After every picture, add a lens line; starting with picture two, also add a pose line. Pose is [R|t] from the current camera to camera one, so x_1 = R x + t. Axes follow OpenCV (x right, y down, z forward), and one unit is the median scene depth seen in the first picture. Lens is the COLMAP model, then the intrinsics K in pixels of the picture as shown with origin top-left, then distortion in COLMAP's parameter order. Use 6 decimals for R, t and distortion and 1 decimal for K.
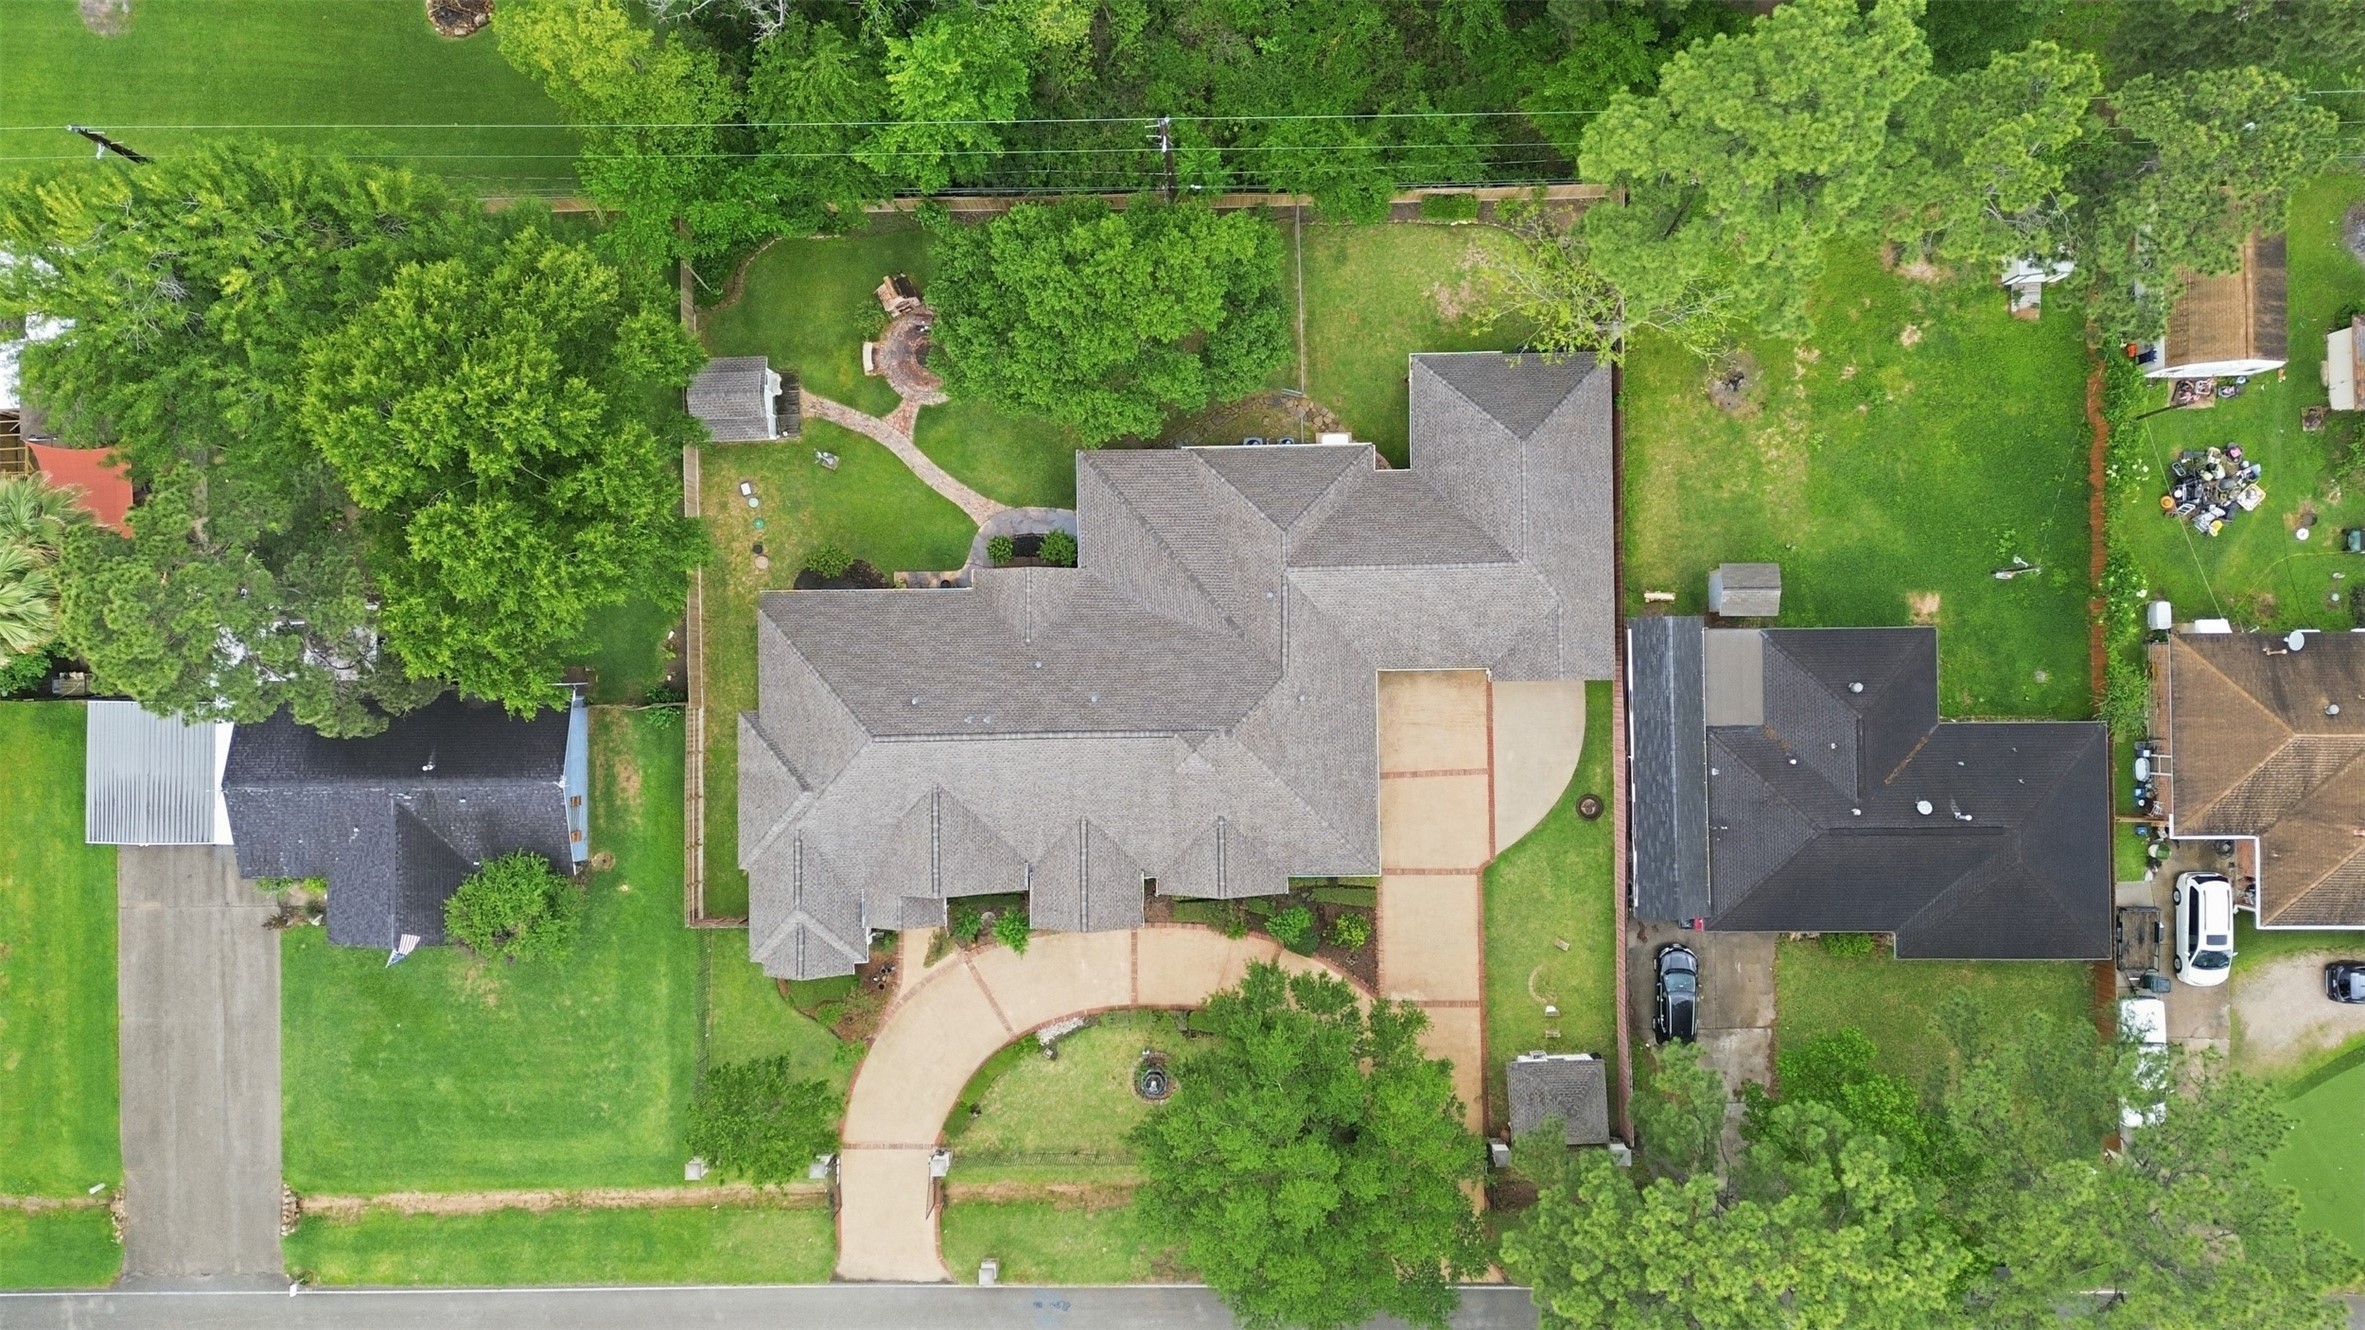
lens RADIAL K [[1739.6, 0, 1182.5], [0, 1739.6, 665.0], [0, 0, 1]] dist [0.034529, 0.002394]
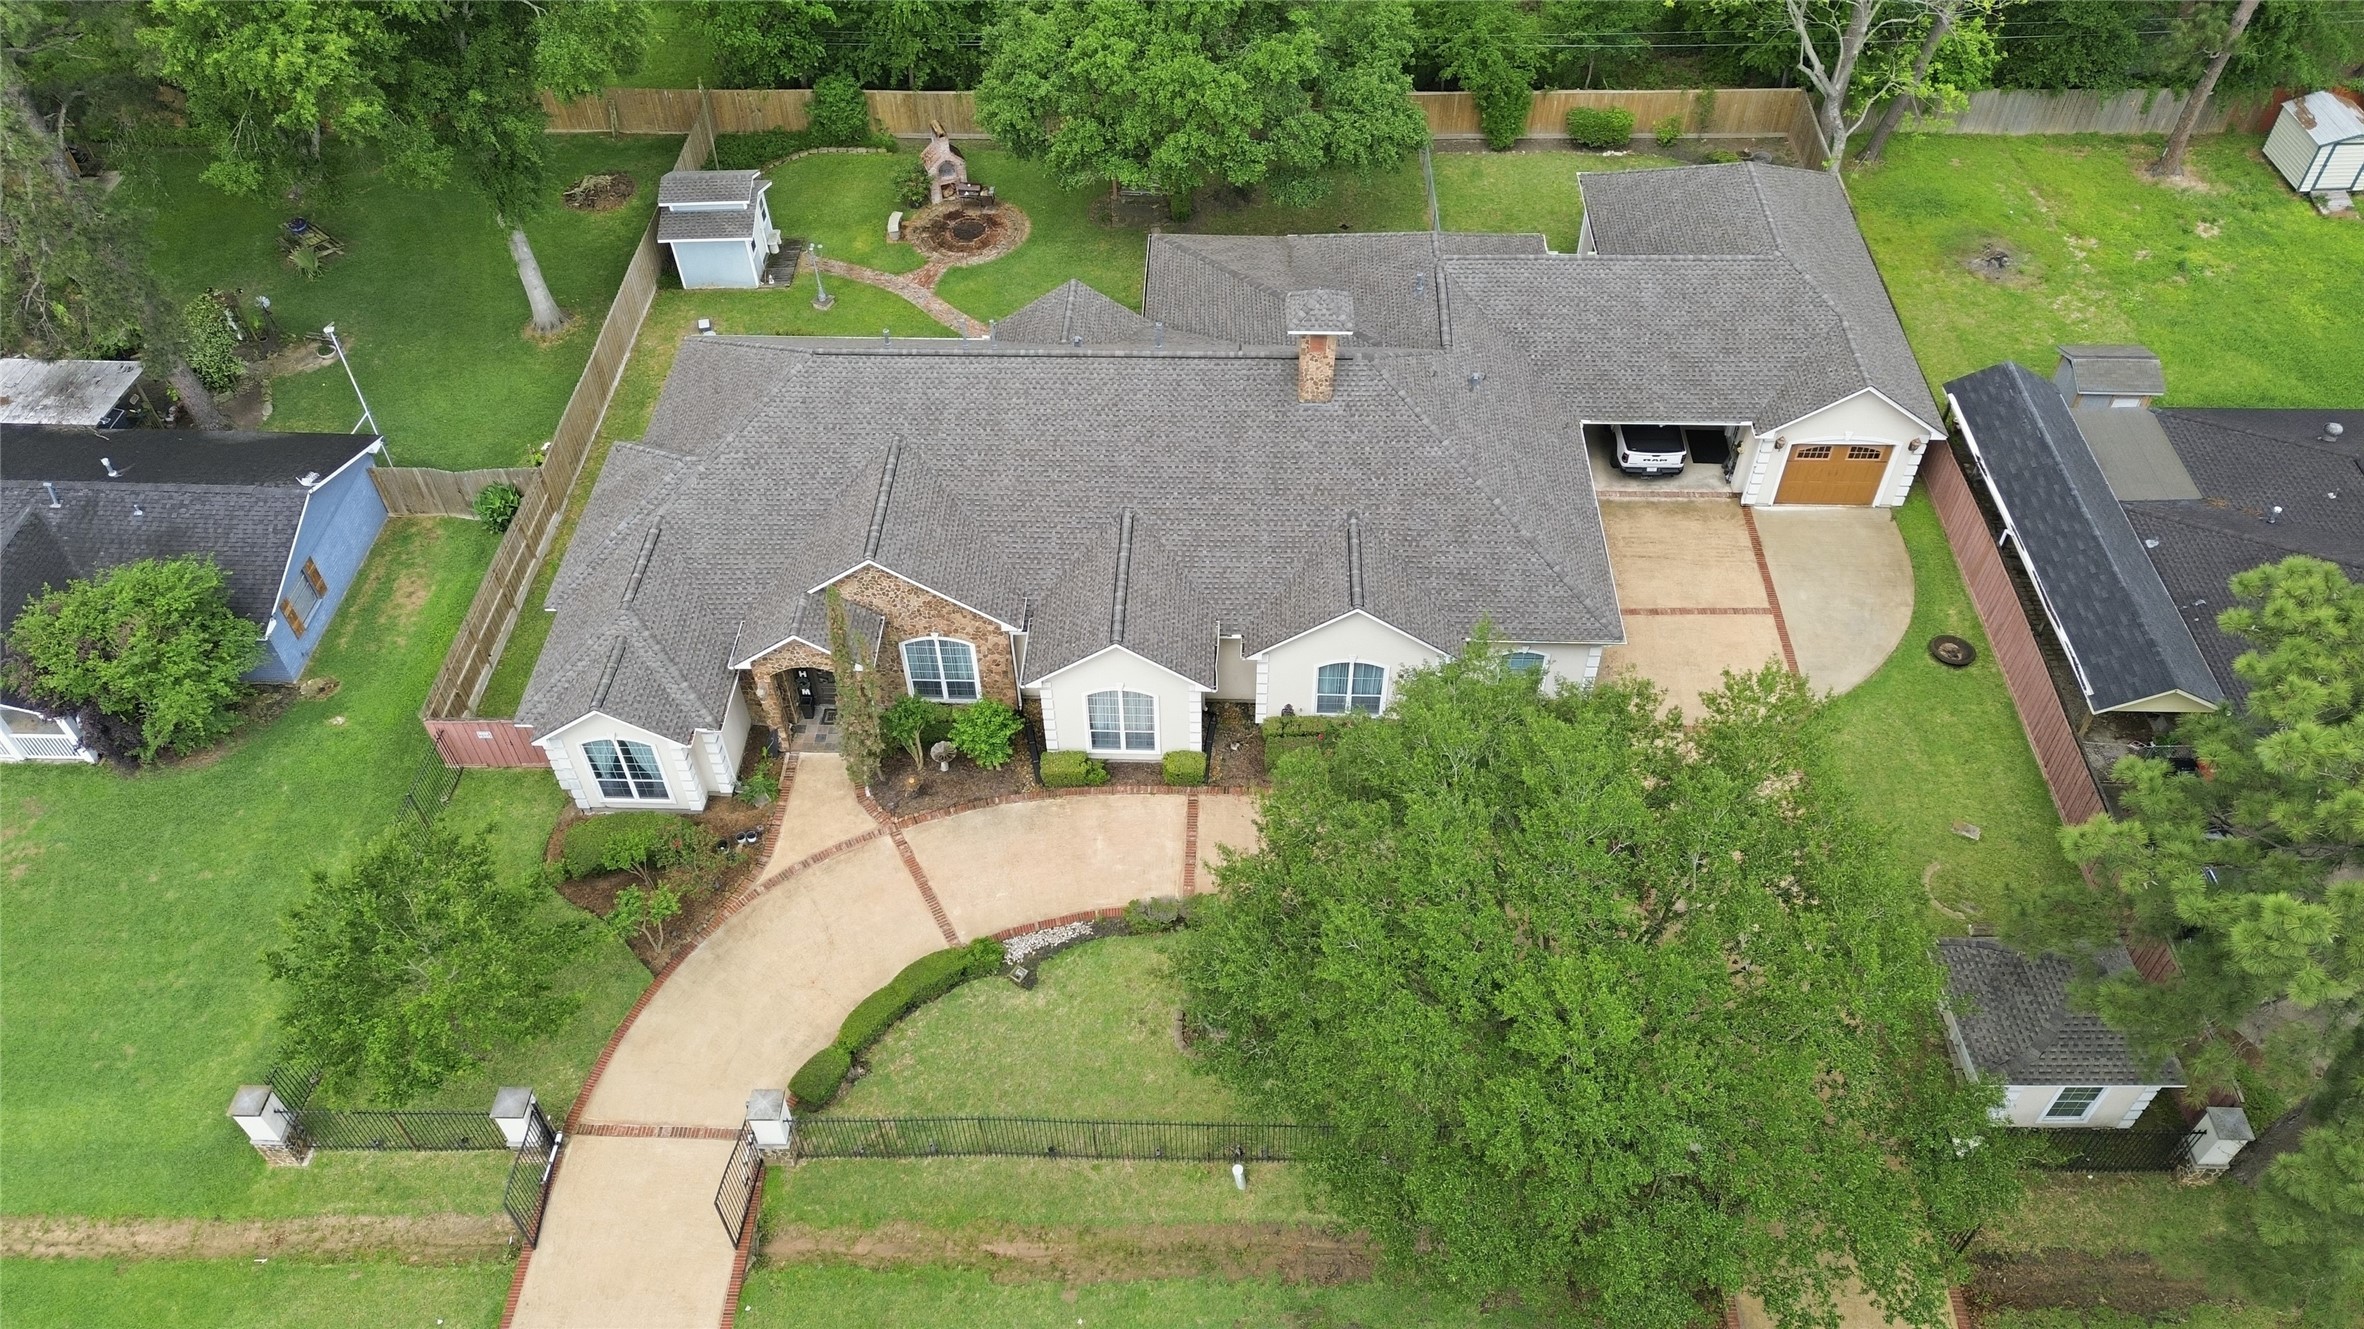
lens RADIAL K [[1738.9, 0, 1182.0], [0, 1738.9, 664.5], [0, 0, 1]] dist [0.034529, 0.002394]
pose [[0.998799, 0.038801, -0.029904, -0.016307], [-0.048684, 0.718330, -0.693997, 0.515664], [-0.005446, 0.694620, 0.719356, 0.559729]]
